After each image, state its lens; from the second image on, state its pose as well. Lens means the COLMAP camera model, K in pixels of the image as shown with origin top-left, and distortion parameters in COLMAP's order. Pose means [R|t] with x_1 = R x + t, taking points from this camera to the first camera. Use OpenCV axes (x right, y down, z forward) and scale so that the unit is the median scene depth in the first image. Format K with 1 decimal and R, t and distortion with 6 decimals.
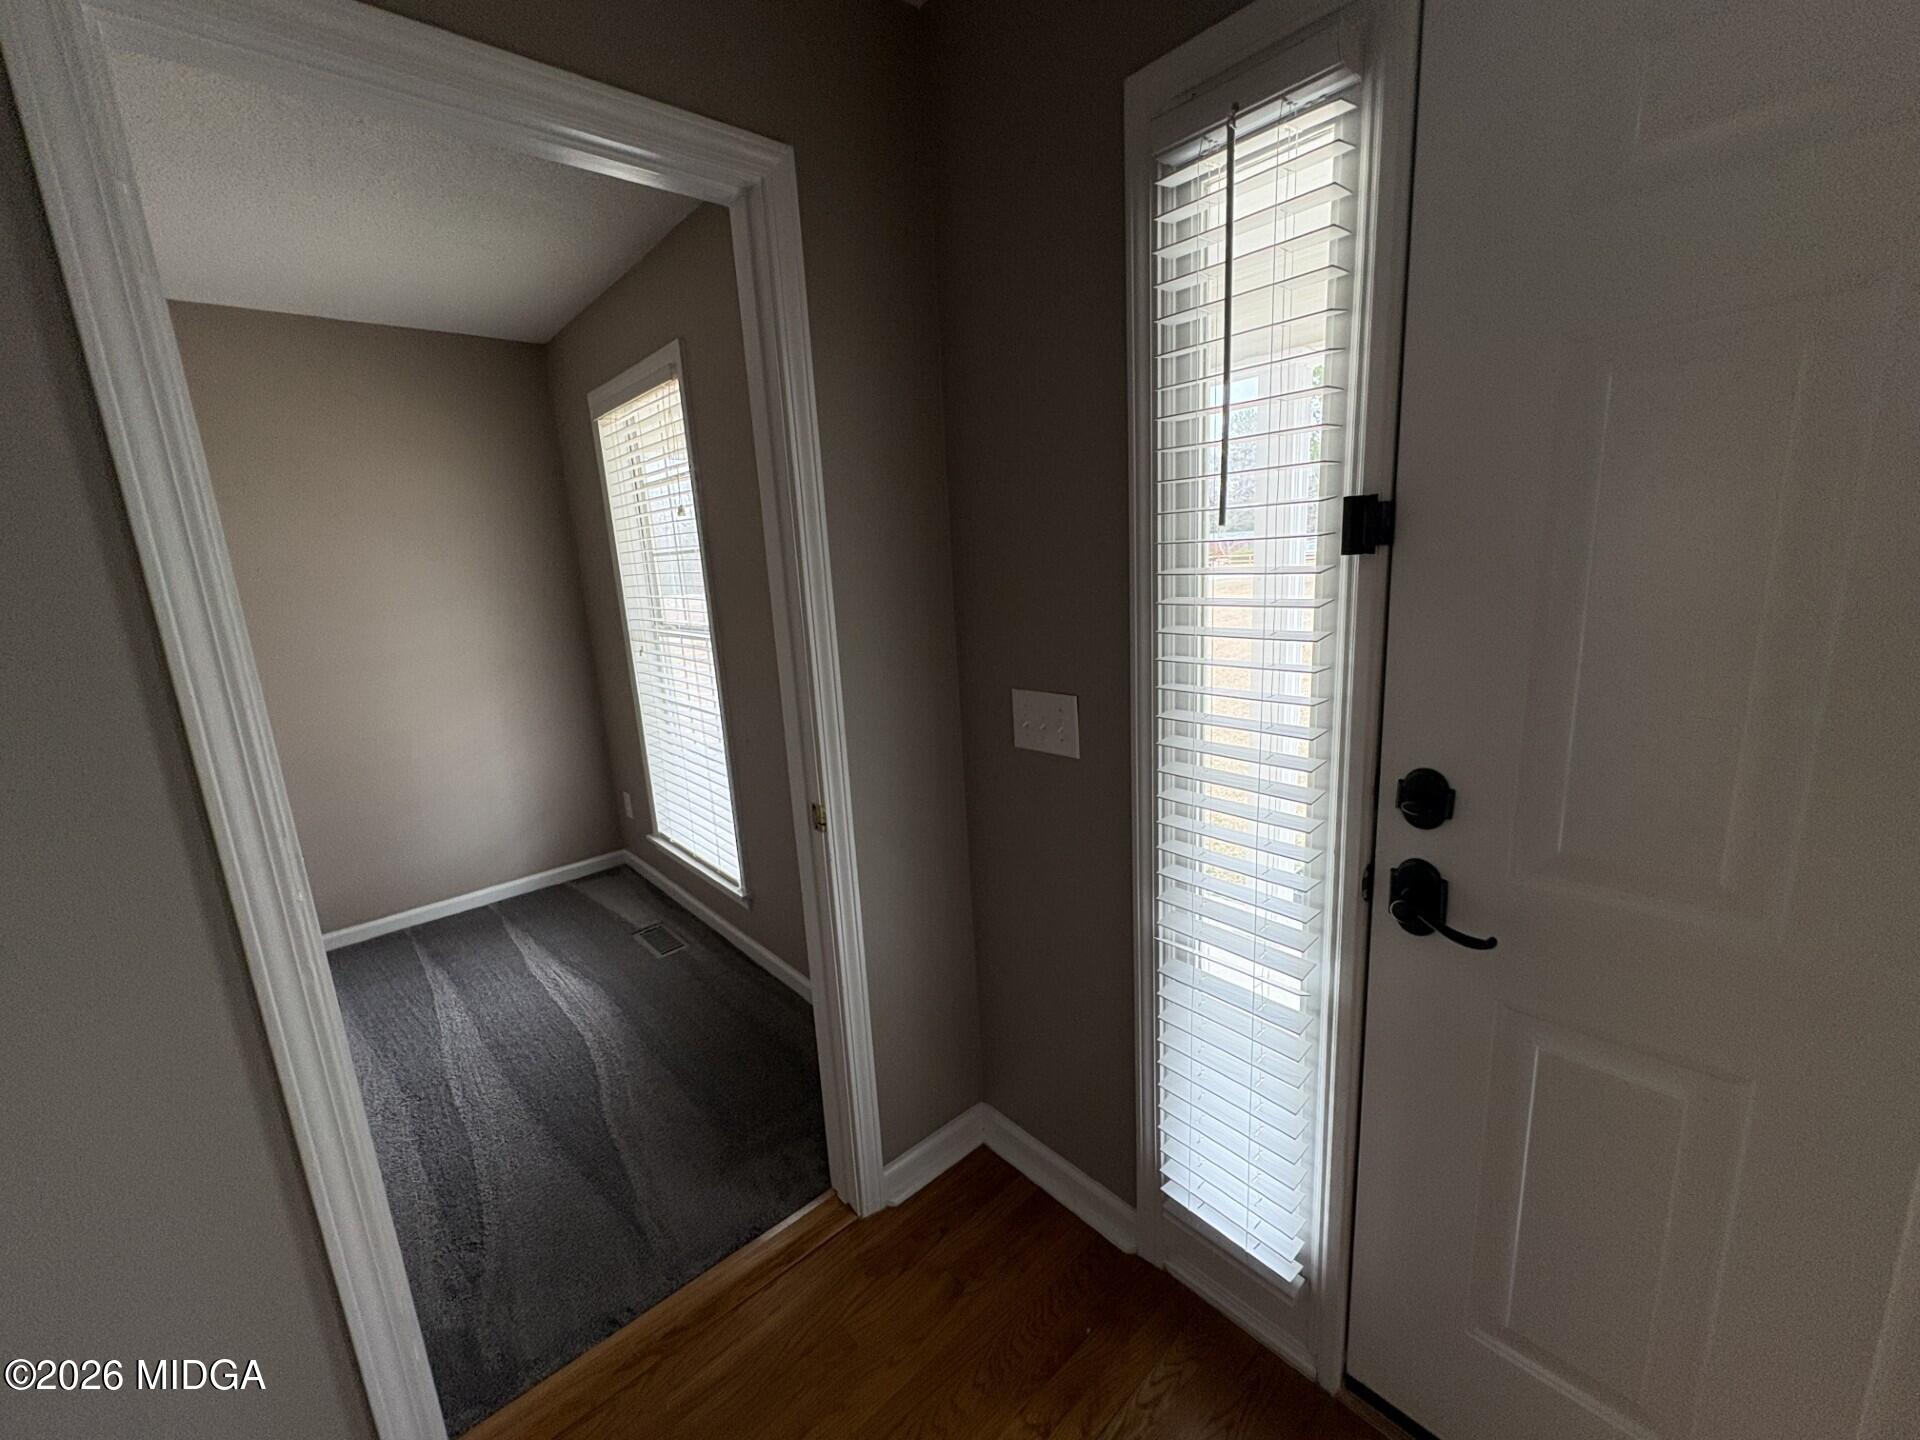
lens RADIAL K [[763.0, 0, 953.6], [0, 763.0, 720.7], [0, 0, 1]] dist [-0.000407, 0.000634]
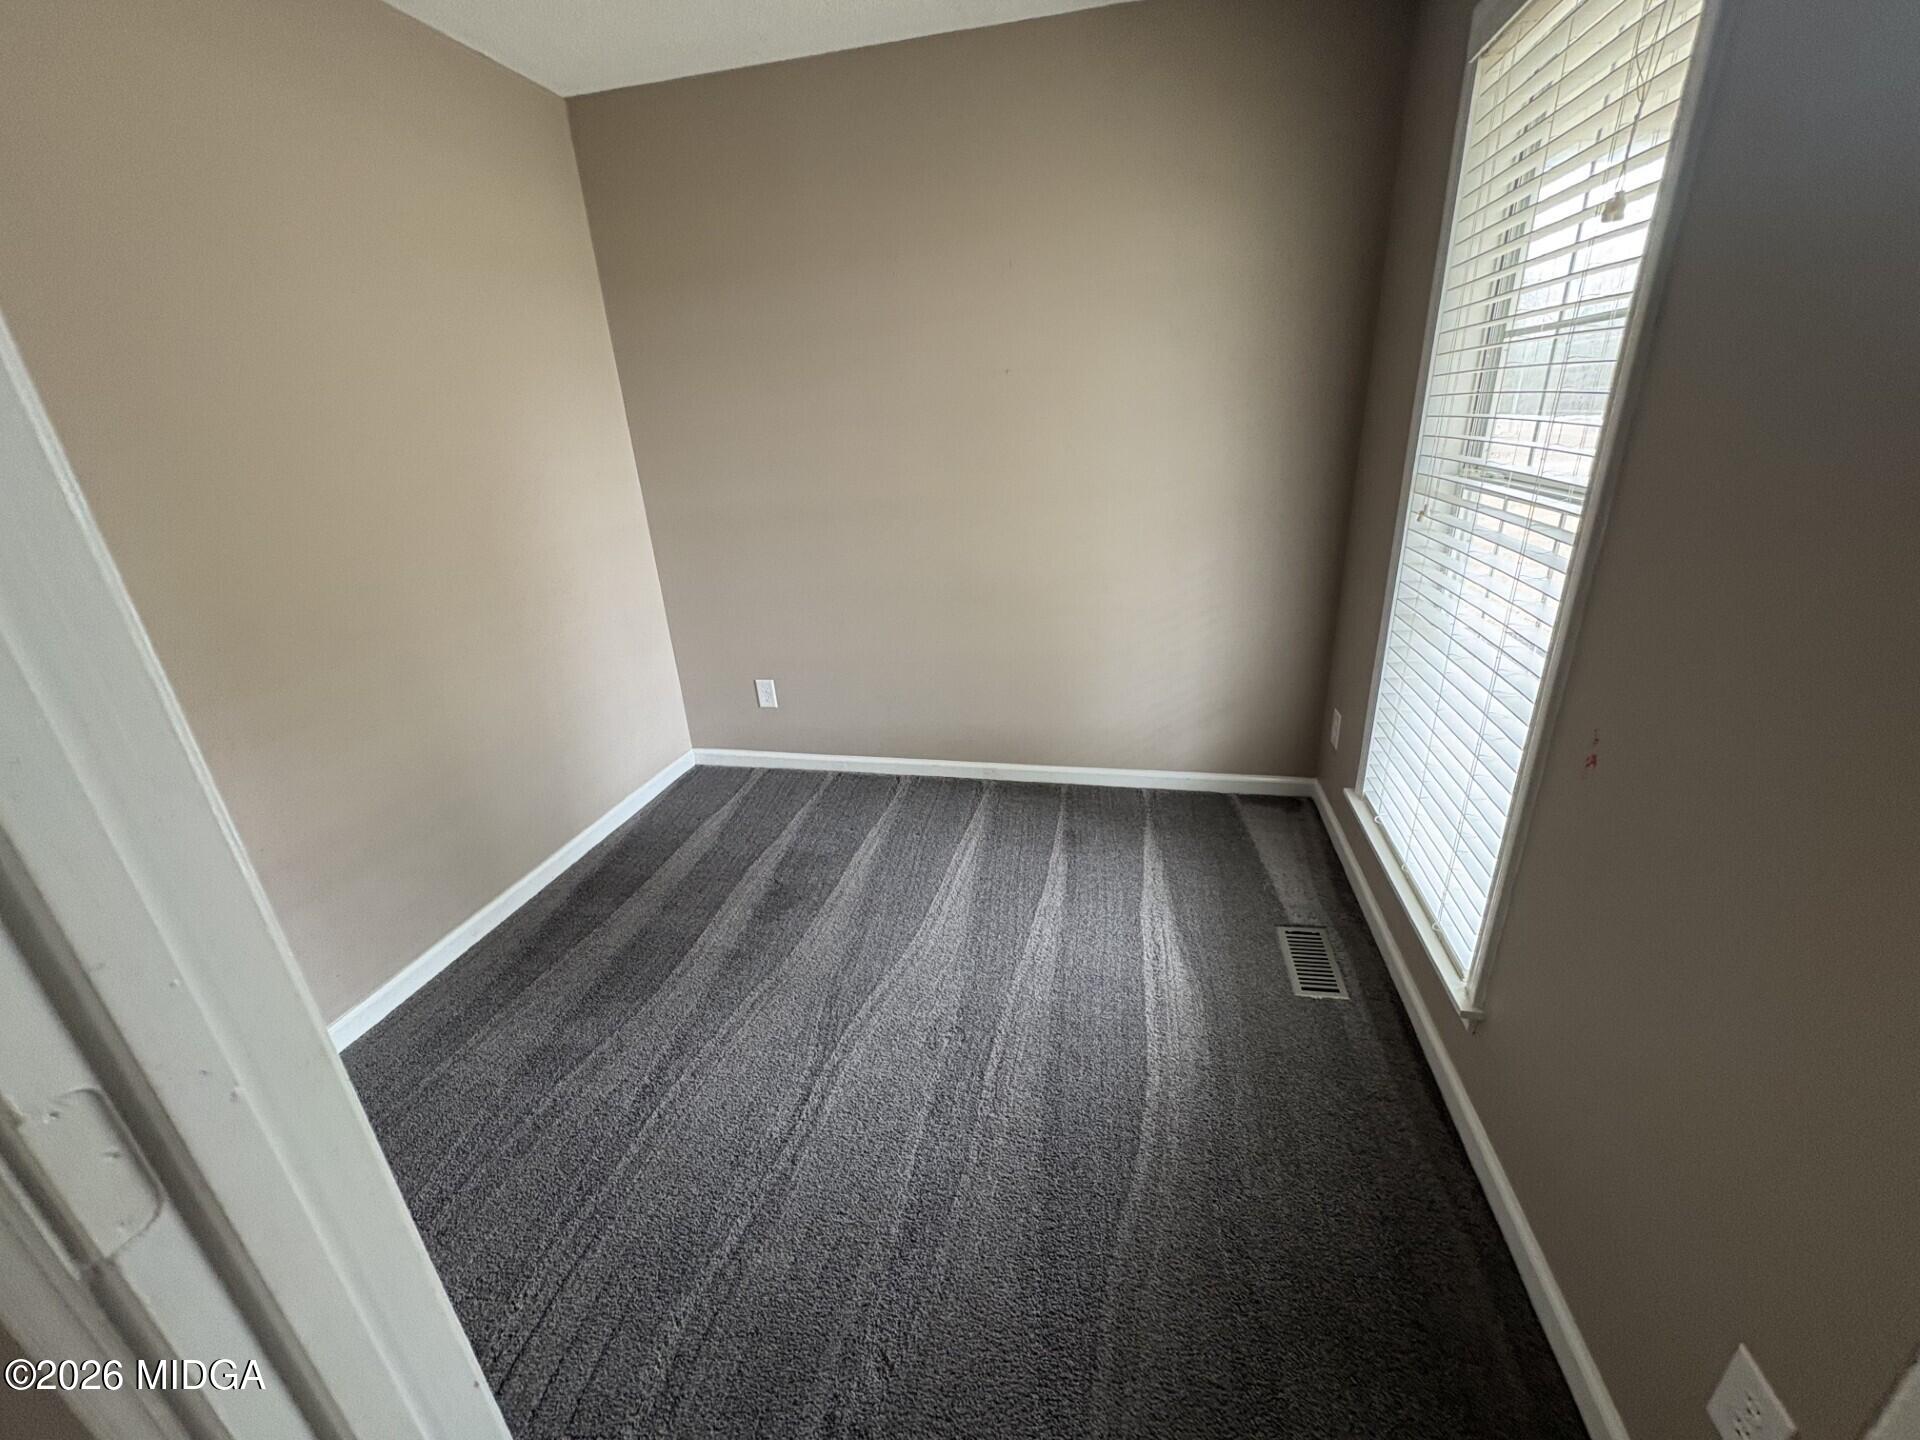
lens RADIAL K [[763.0, 0, 964.5], [0, 763.0, 714.3], [0, 0, 1]] dist [-0.000407, 0.000634]
pose [[0.594635, 0.320095, -0.737529, -0.142348], [-0.157253, 0.945916, 0.283752, -0.058677], [0.788468, -0.052750, 0.612810, 0.368868]]
